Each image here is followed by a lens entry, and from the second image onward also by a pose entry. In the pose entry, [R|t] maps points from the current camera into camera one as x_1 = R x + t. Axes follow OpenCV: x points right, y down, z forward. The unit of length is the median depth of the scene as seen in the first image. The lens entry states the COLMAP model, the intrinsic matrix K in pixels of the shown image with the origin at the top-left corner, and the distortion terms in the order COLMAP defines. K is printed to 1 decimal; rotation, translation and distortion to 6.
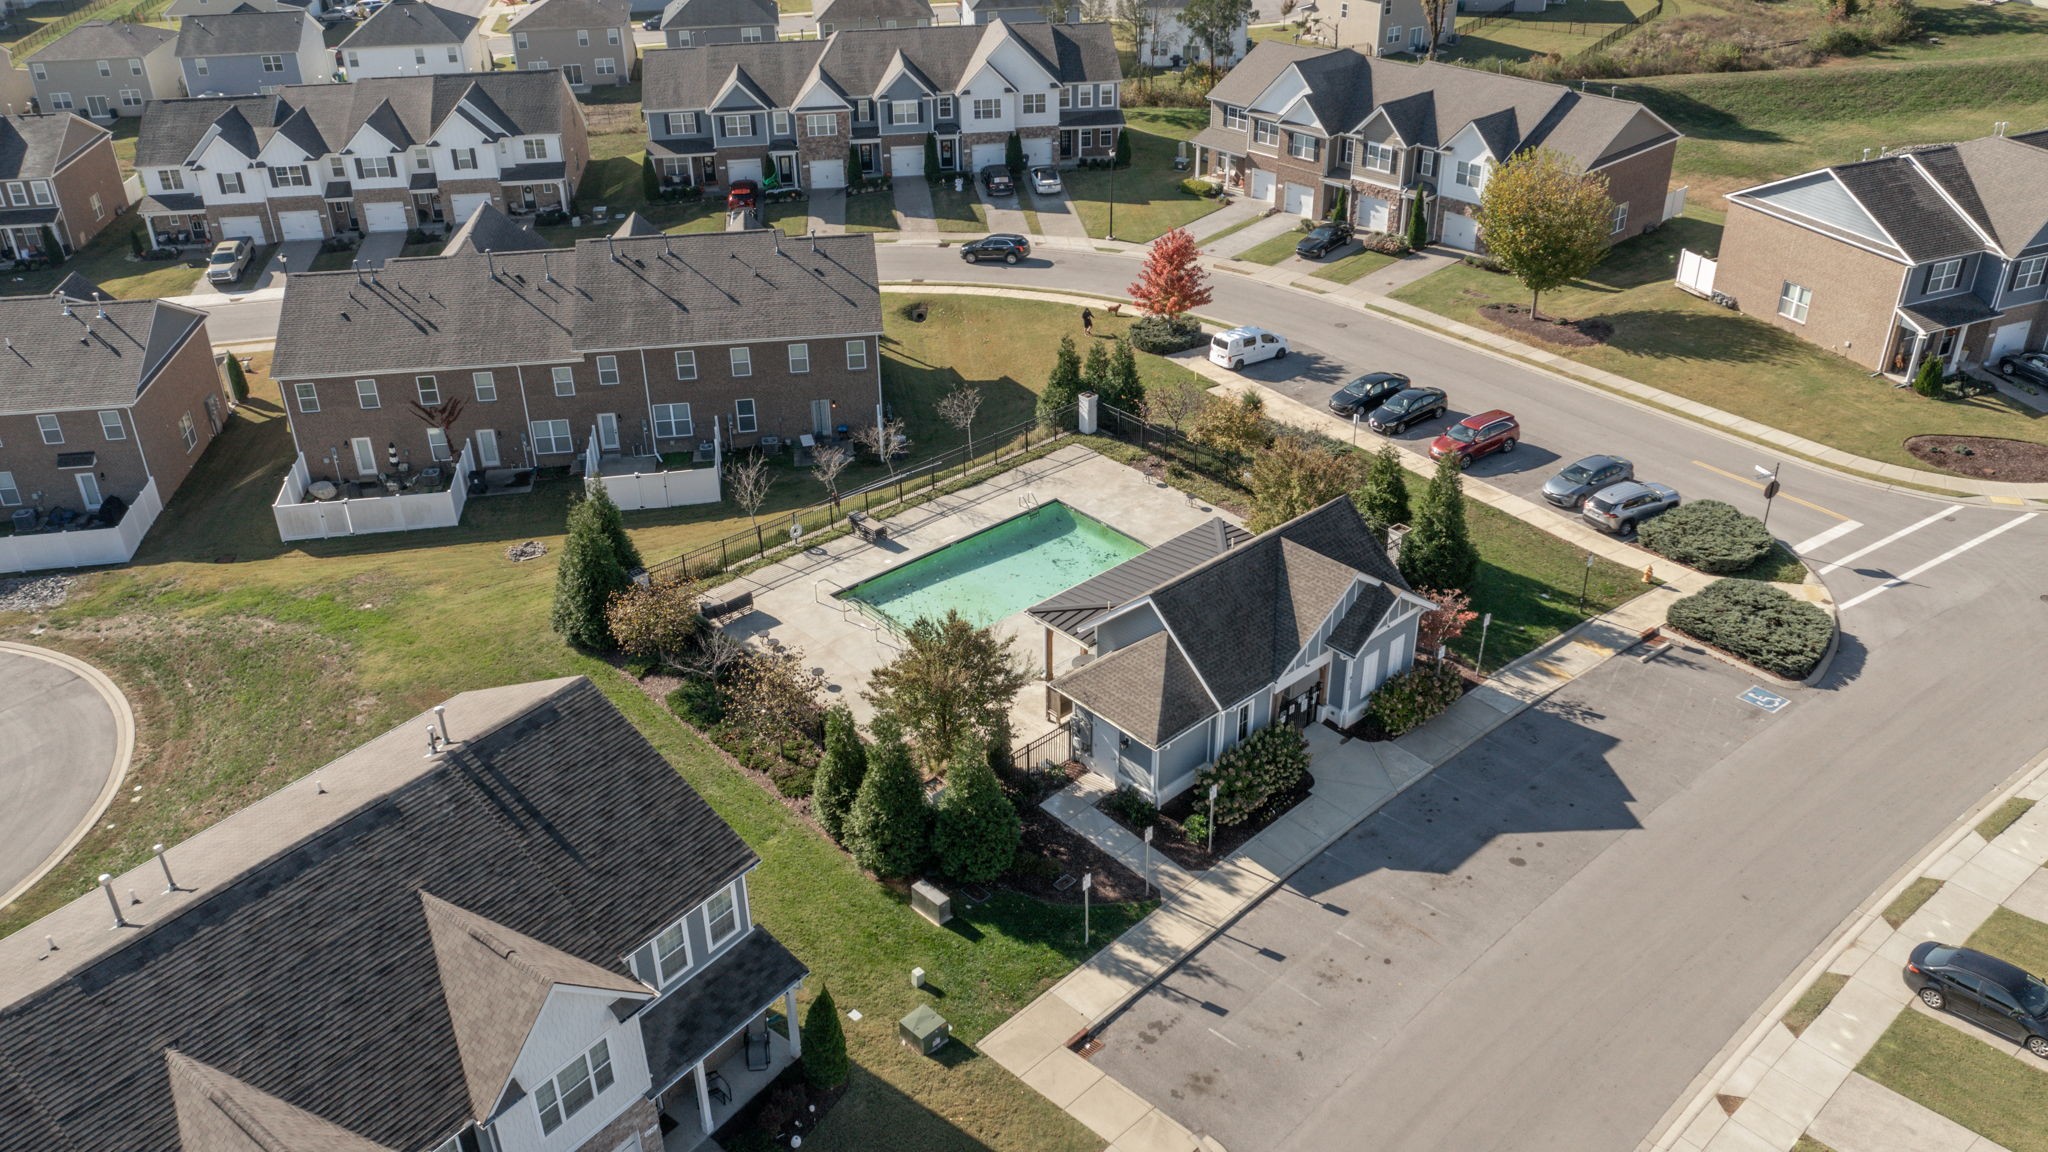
lens RADIAL K [[1599.5, 0, 1013.2], [0, 1599.5, 573.5], [0, 0, 1]] dist [0.012390, 0.001085]
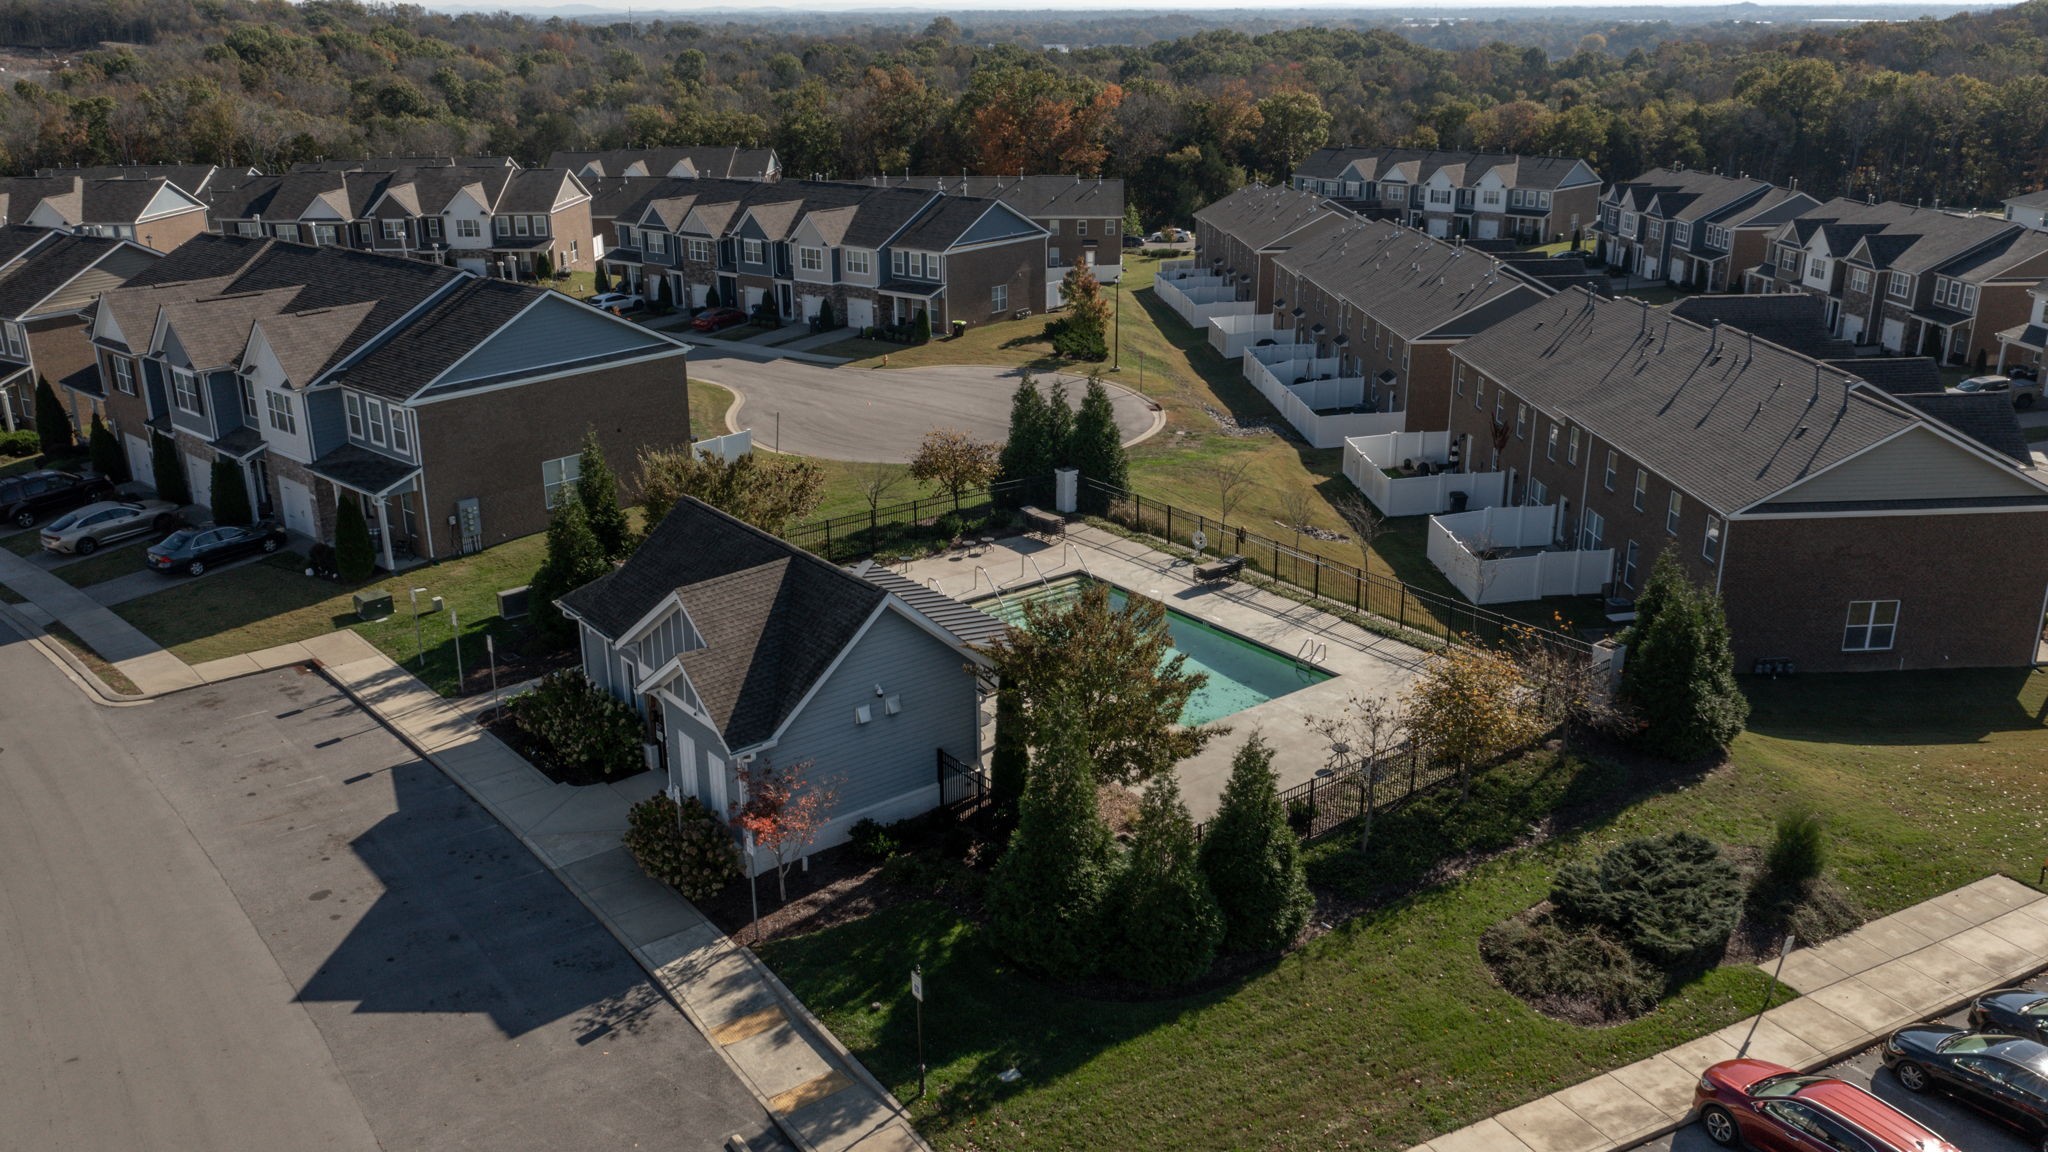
lens RADIAL K [[1594.0, 0, 1025.9], [0, 1594.0, 583.1], [0, 0, 1]] dist [-0.009478, -0.001251]
pose [[-0.056466, 0.344981, -0.936910, 0.903013], [-0.496426, 0.804484, 0.326139, -0.320772], [0.866241, 0.483522, 0.125832, 1.089480]]
